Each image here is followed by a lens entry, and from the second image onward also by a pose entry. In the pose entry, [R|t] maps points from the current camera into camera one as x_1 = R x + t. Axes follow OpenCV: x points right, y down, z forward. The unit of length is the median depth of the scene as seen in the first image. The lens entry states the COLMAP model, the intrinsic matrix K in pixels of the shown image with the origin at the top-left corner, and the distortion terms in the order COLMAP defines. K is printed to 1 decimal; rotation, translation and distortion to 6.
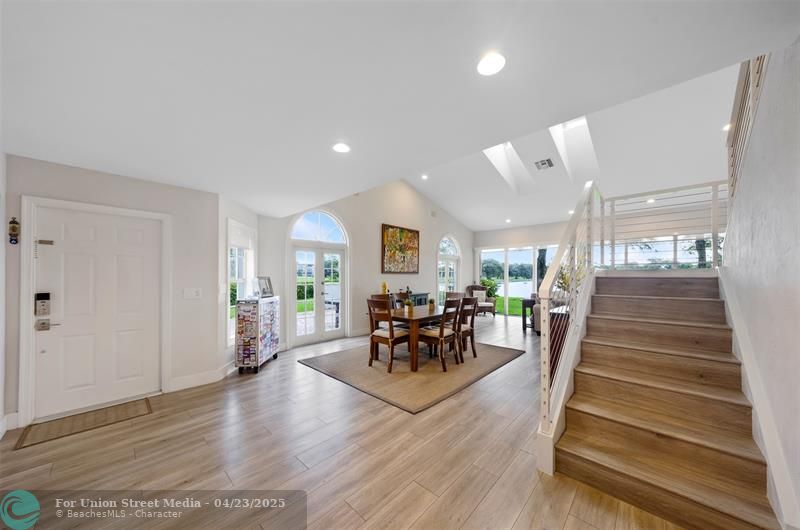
lens RADIAL K [[271.8, 0, 386.8], [0, 271.8, 280.7], [0, 0, 1]] dist [0.000215, -0.000017]
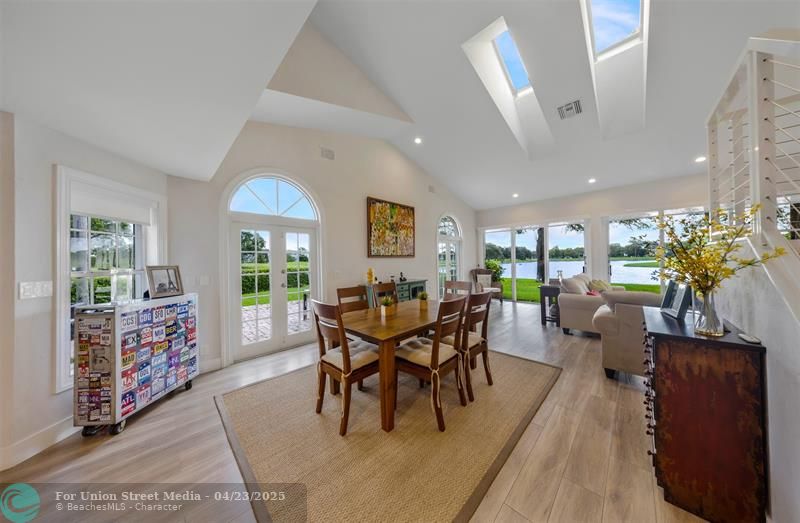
lens RADIAL K [[250.2, 0, 400.0], [0, 250.2, 261.5], [0, 0, 1]] dist [-0.000058, 0.000009]
pose [[0.999612, -0.018854, 0.020496, 0.068840], [0.019107, 0.999743, -0.012216, -0.004058], [-0.020260, 0.012603, 0.999715, 0.268075]]
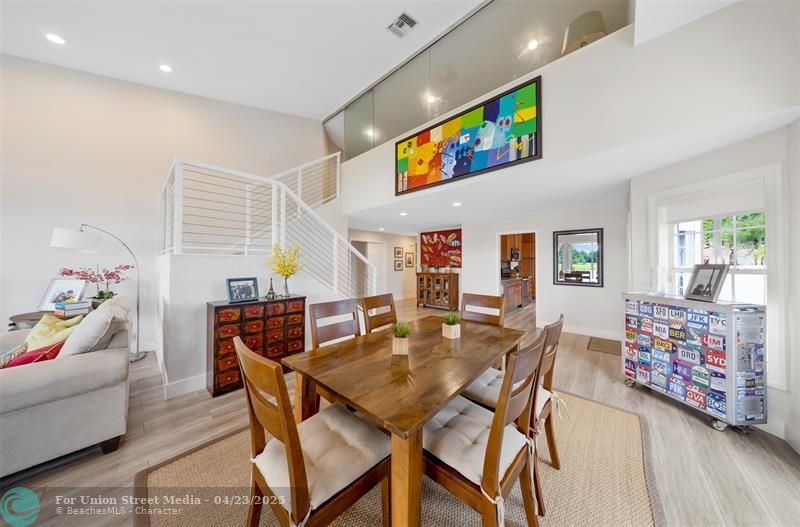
lens RADIAL K [[233.7, 0, 400.0], [0, 233.7, 263.5], [0, 0, 1]] dist [0.000252, 0.000024]
pose [[-0.998961, 0.000149, -0.045583, 0.132602], [-0.000192, 0.999972, 0.007484, -0.013086], [0.045582, 0.007485, -0.998933, 1.022480]]
